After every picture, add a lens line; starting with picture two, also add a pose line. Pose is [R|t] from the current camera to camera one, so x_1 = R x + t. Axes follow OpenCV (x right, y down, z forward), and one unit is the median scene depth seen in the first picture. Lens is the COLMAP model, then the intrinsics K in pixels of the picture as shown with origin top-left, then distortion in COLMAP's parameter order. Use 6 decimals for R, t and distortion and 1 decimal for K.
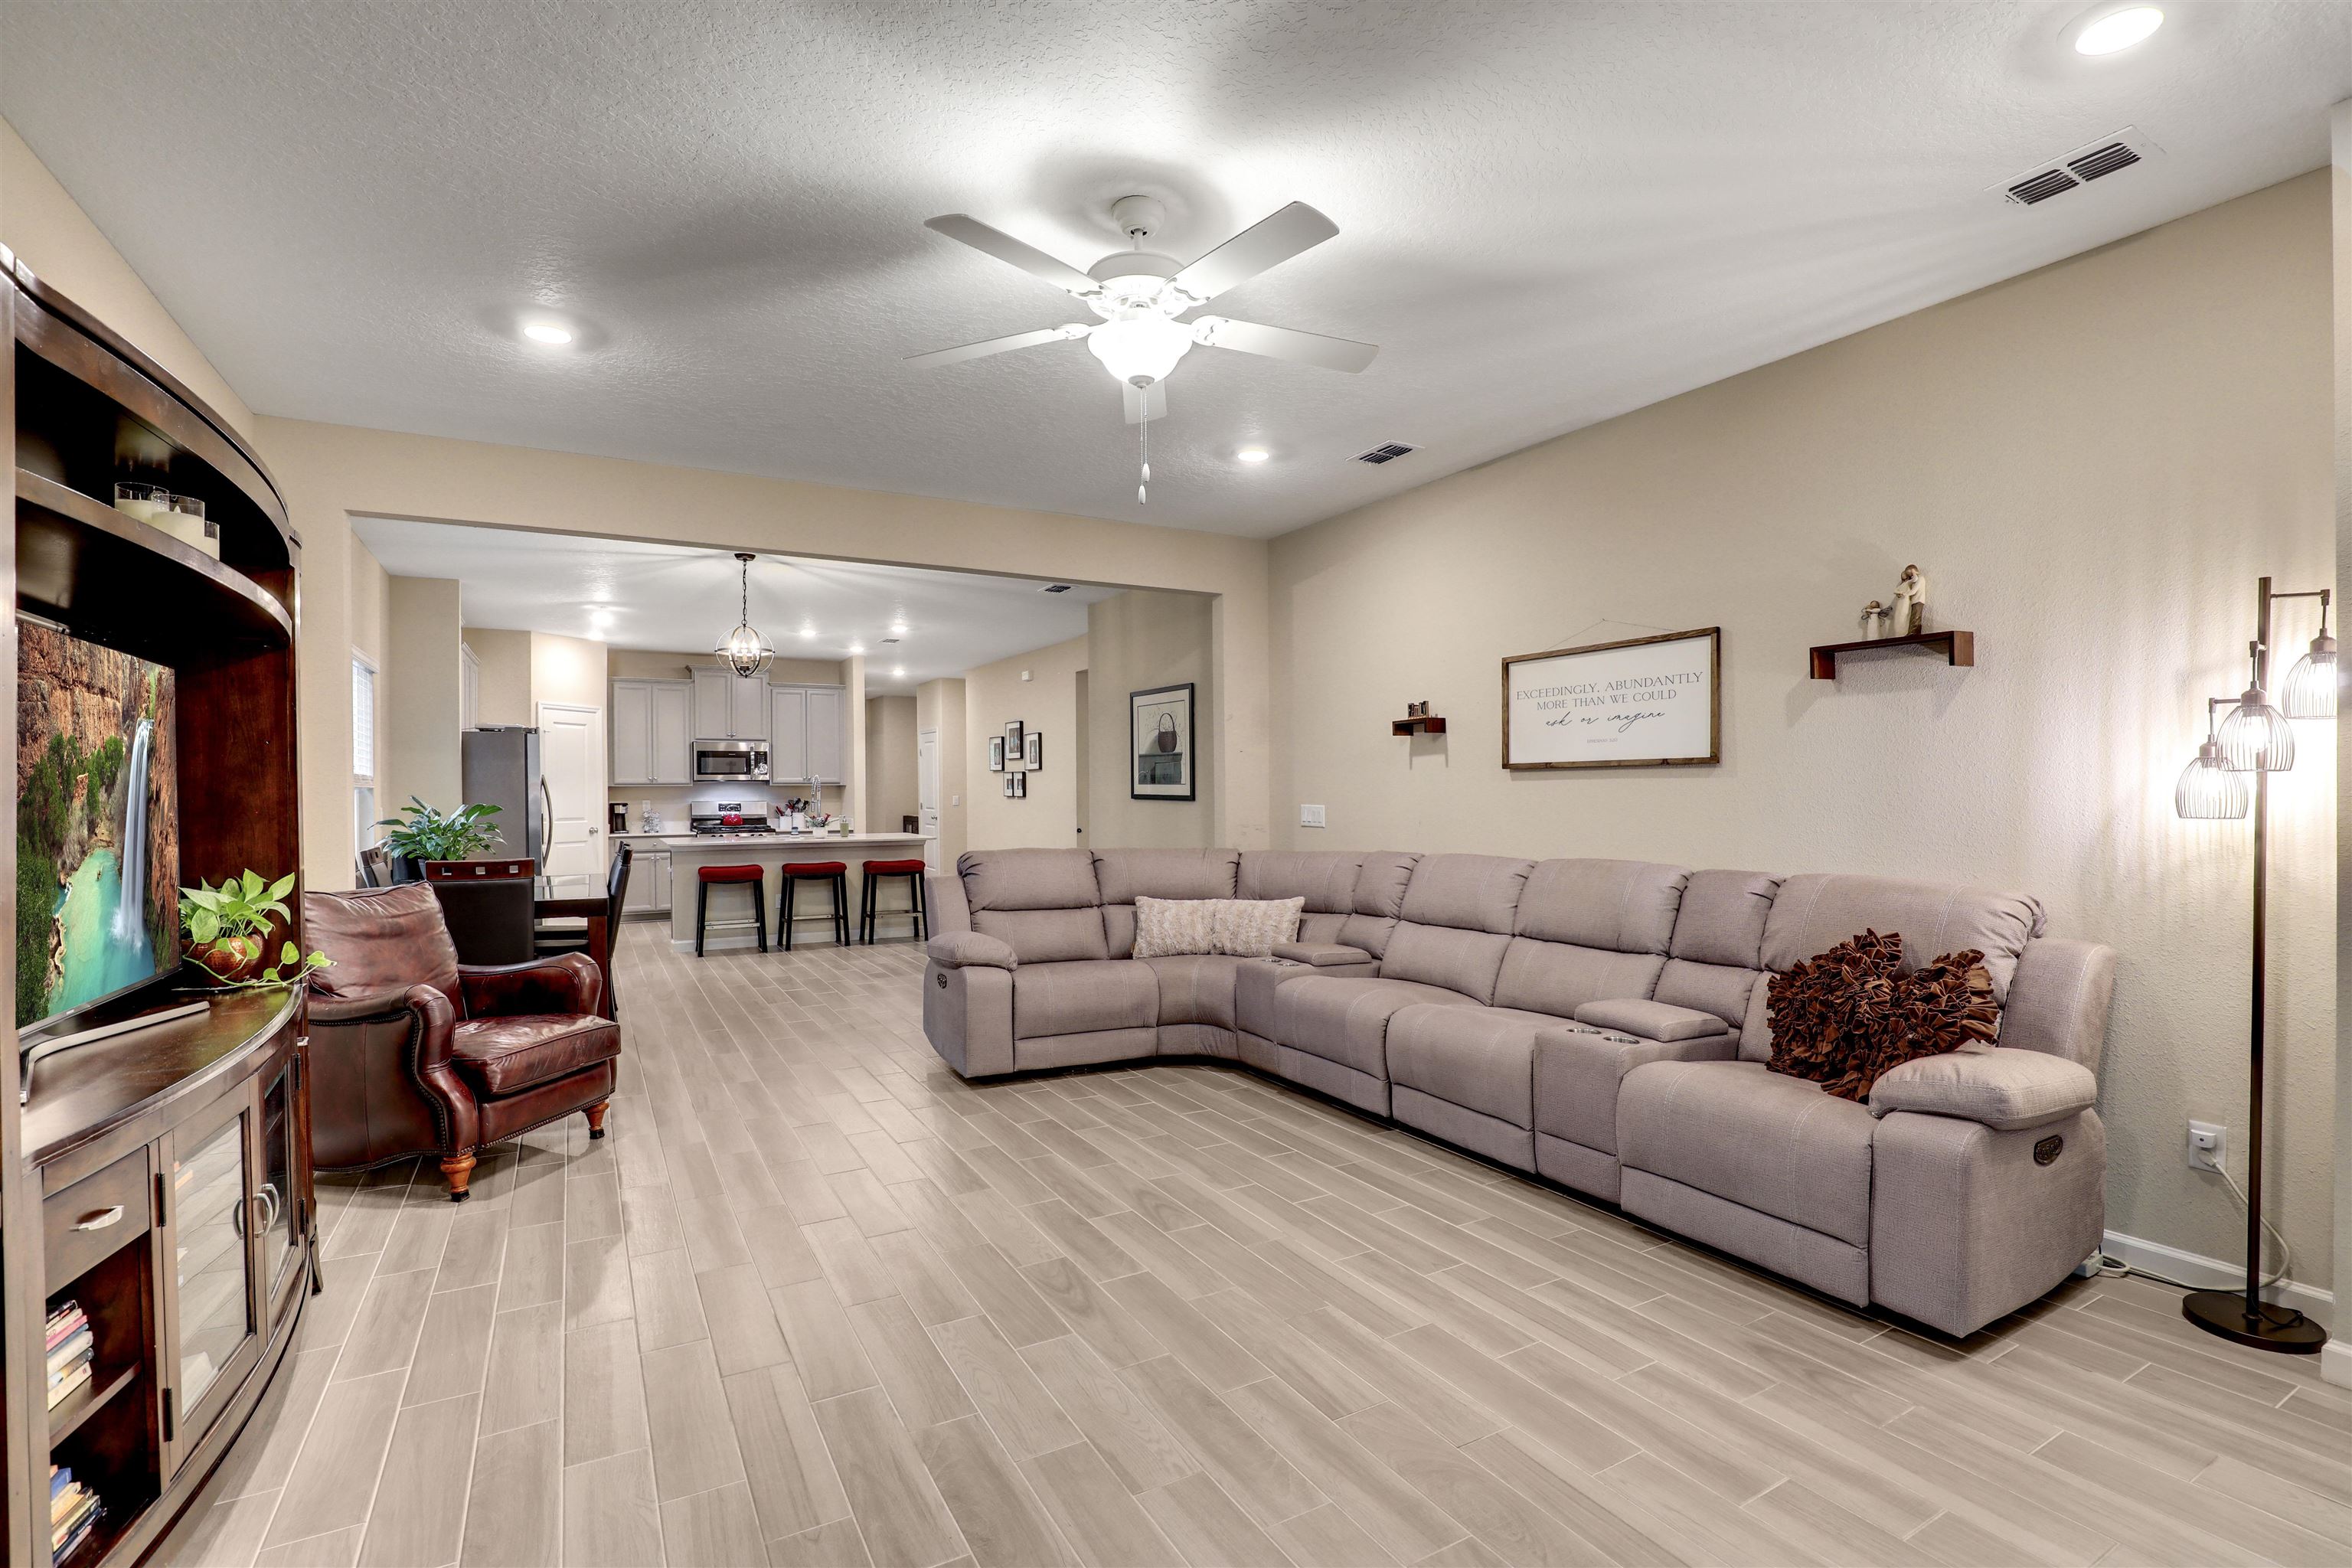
lens RADIAL K [[1081.0, 0, 1194.5], [0, 1081.0, 797.2], [0, 0, 1]] dist [-0.033311, 0.005566]
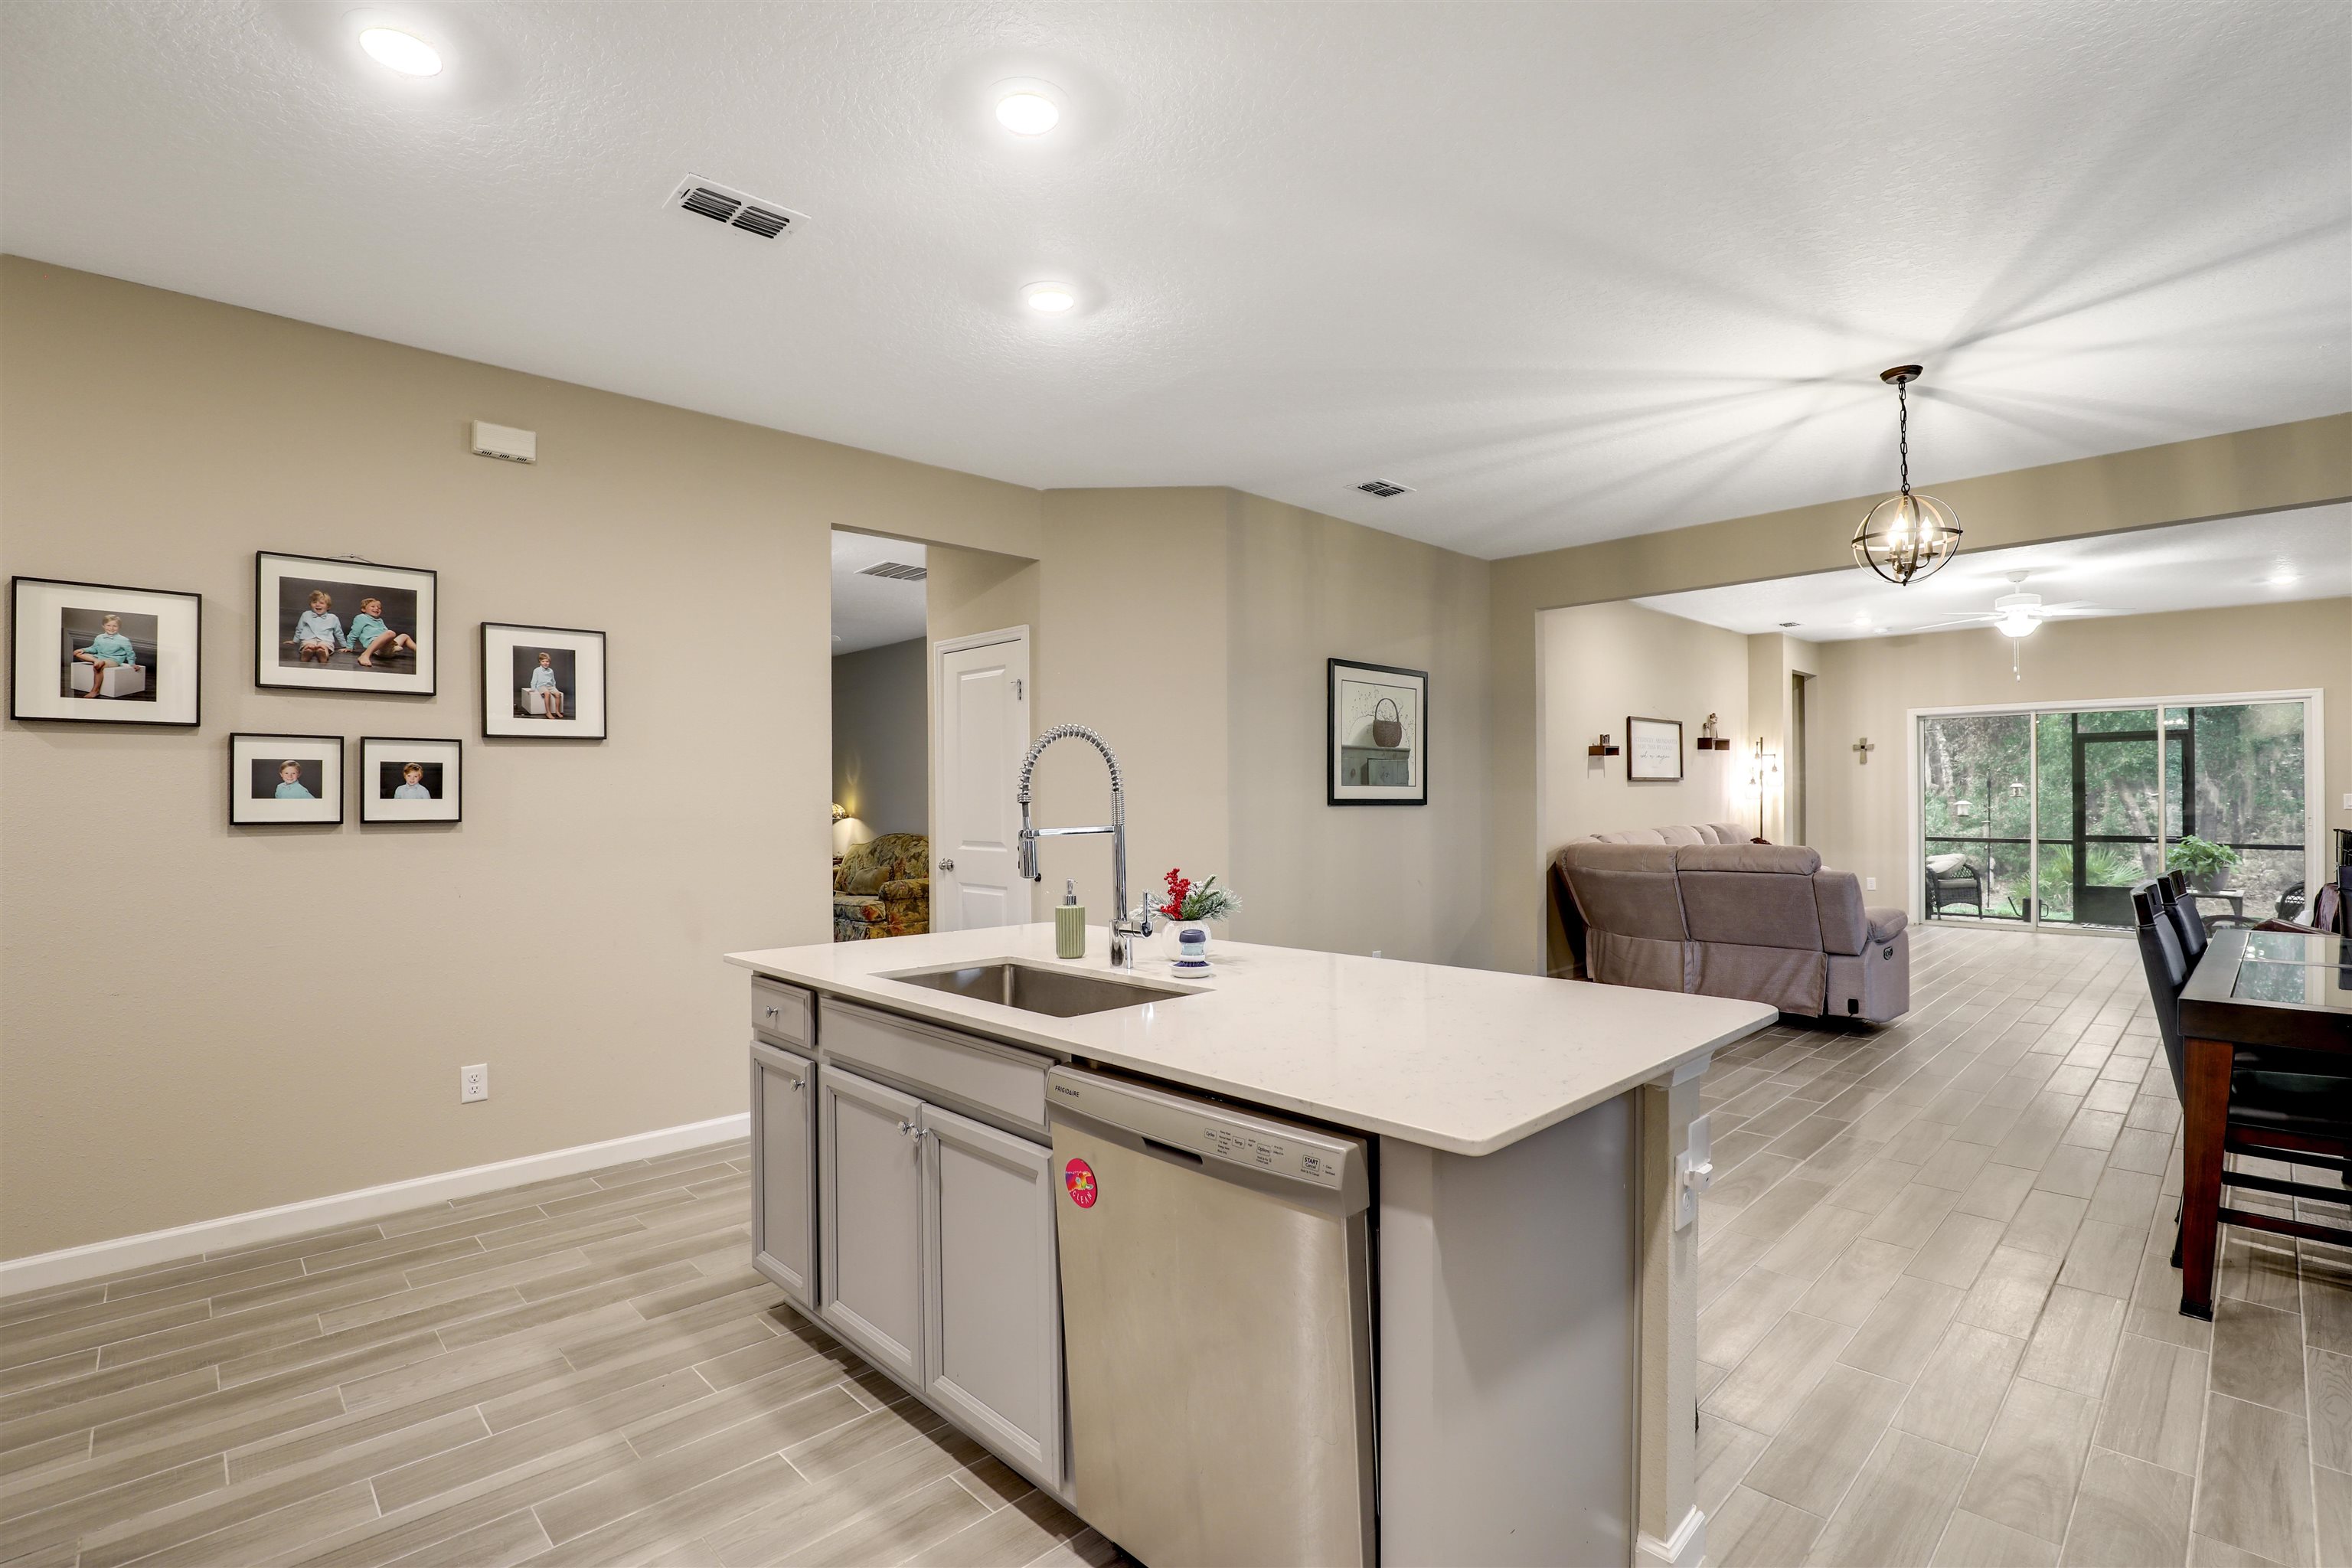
lens RADIAL K [[1081.0, 0, 1192.2], [0, 1081.0, 796.1], [0, 0, 1]] dist [-0.033311, 0.005566]
pose [[-0.246032, 0.009091, 0.969219, -1.336003], [0.018866, 0.999811, -0.004588, -0.006133], [-0.969078, 0.017156, -0.246157, 2.314878]]
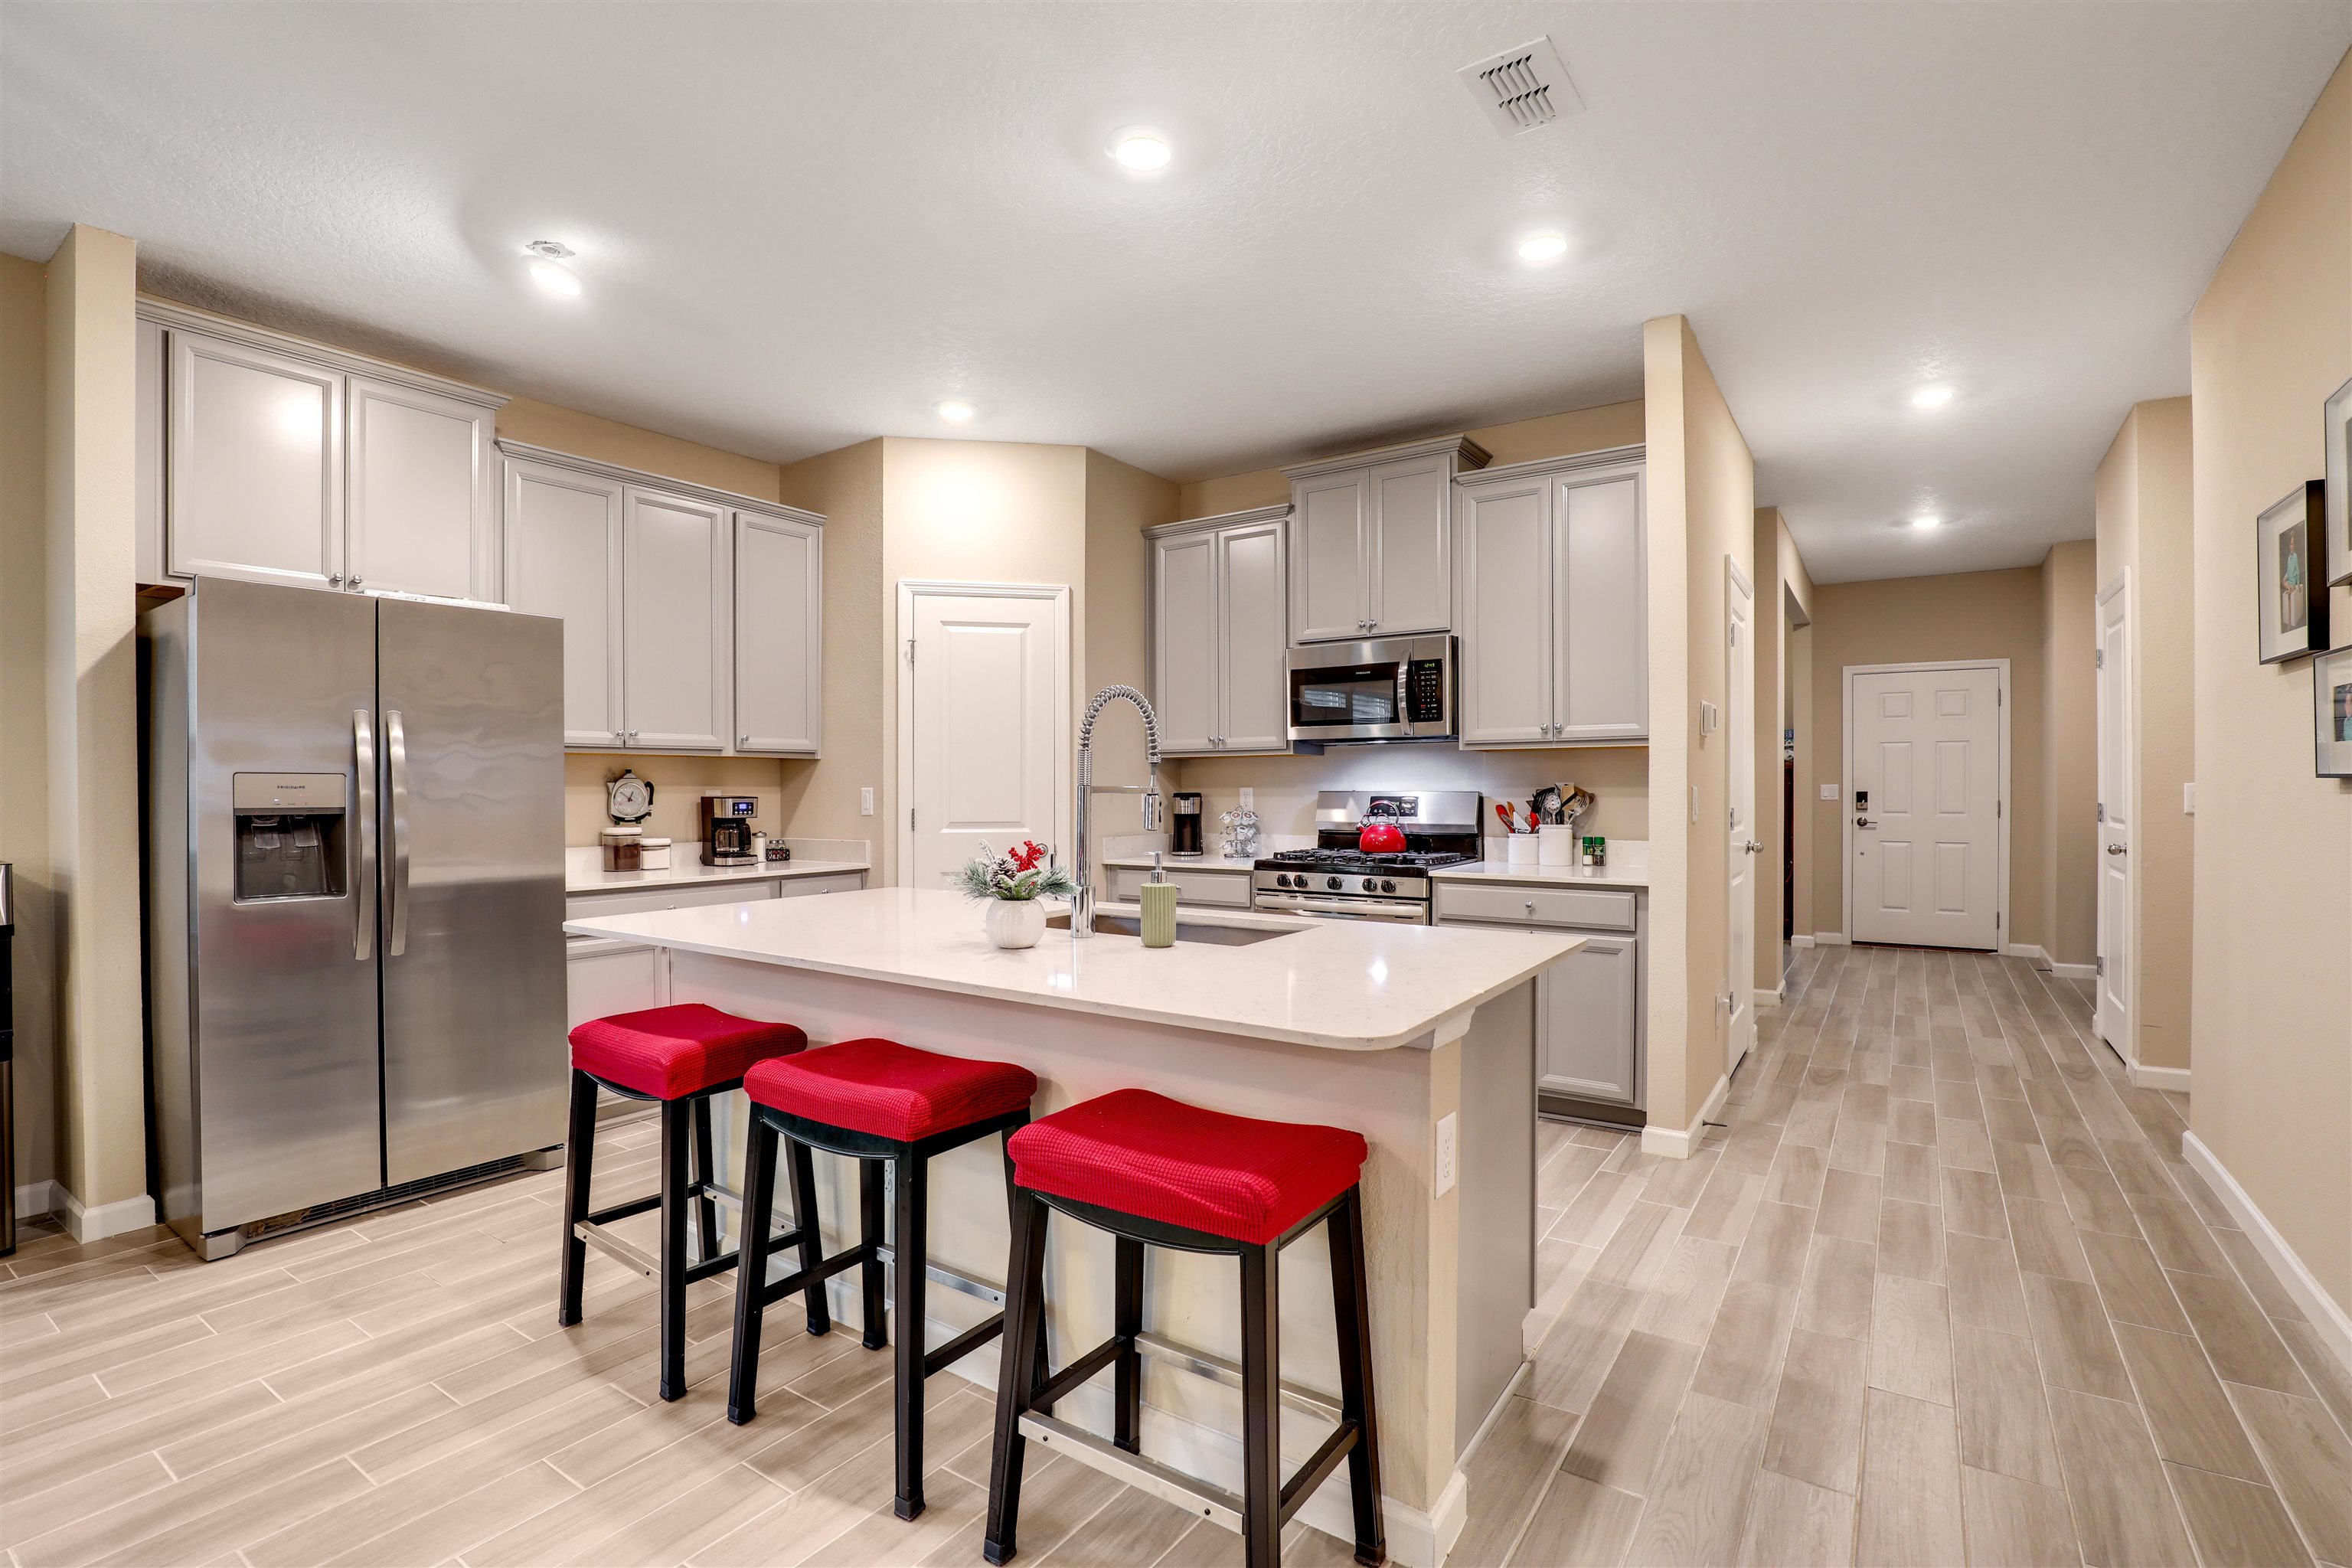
lens RADIAL K [[1081.0, 0, 1188.5], [0, 1081.0, 791.6], [0, 0, 1]] dist [-0.033311, 0.005566]
pose [[0.436561, 0.007173, -0.899646, -0.261745], [-0.006306, 0.999968, 0.004913, 0.006102], [0.899652, 0.003528, 0.436593, 2.021469]]
